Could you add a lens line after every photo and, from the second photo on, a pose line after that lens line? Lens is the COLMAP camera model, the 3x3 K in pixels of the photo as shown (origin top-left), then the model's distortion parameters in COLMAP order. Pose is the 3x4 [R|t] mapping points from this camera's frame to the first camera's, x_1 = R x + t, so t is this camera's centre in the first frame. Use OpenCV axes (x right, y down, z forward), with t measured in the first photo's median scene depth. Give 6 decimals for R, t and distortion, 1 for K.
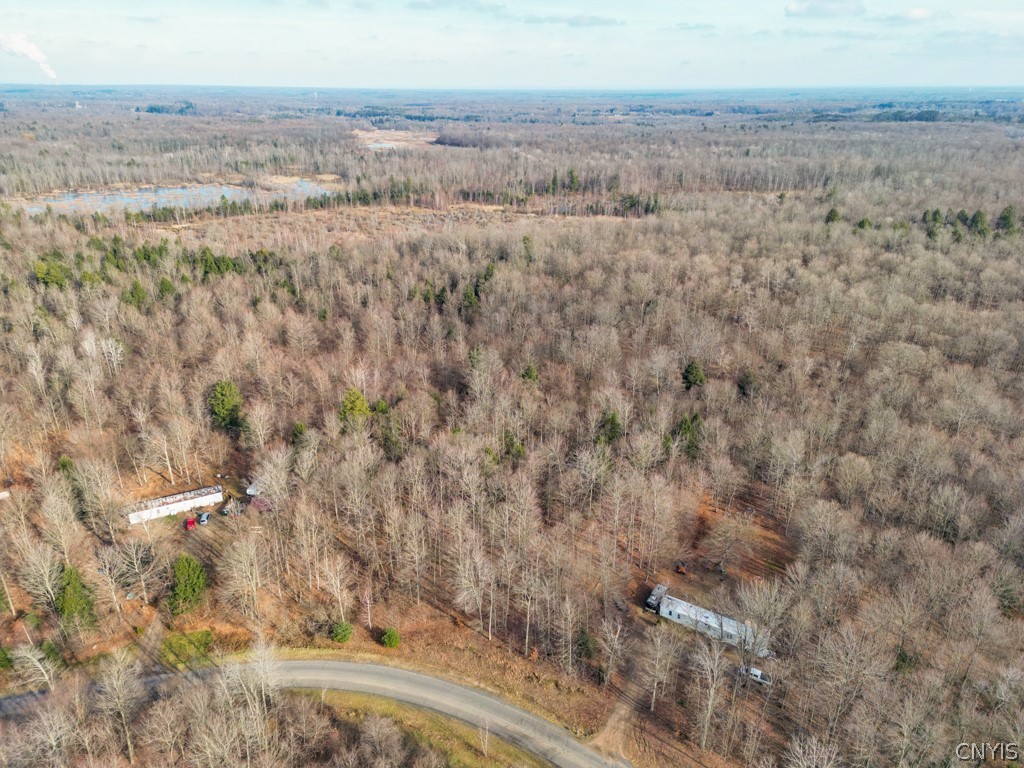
lens RADIAL K [[707.6, 0, 512.3], [0, 707.6, 378.1], [0, 0, 1]] dist [0.077561, -0.040166]
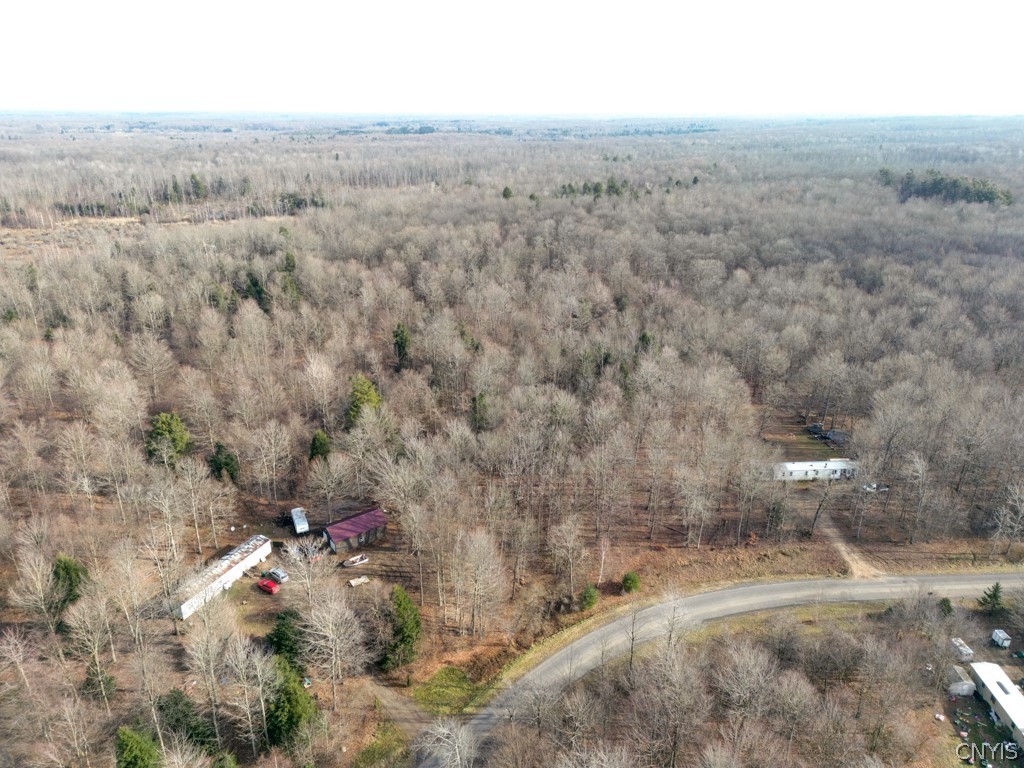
lens RADIAL K [[707.6, 0, 513.0], [0, 707.6, 383.5], [0, 0, 1]] dist [0.077561, -0.040166]
pose [[0.795929, -0.224144, 0.562367, -0.193496], [0.235833, 0.970349, 0.052976, 0.007172], [-0.557566, 0.090459, 0.825189, 0.076712]]
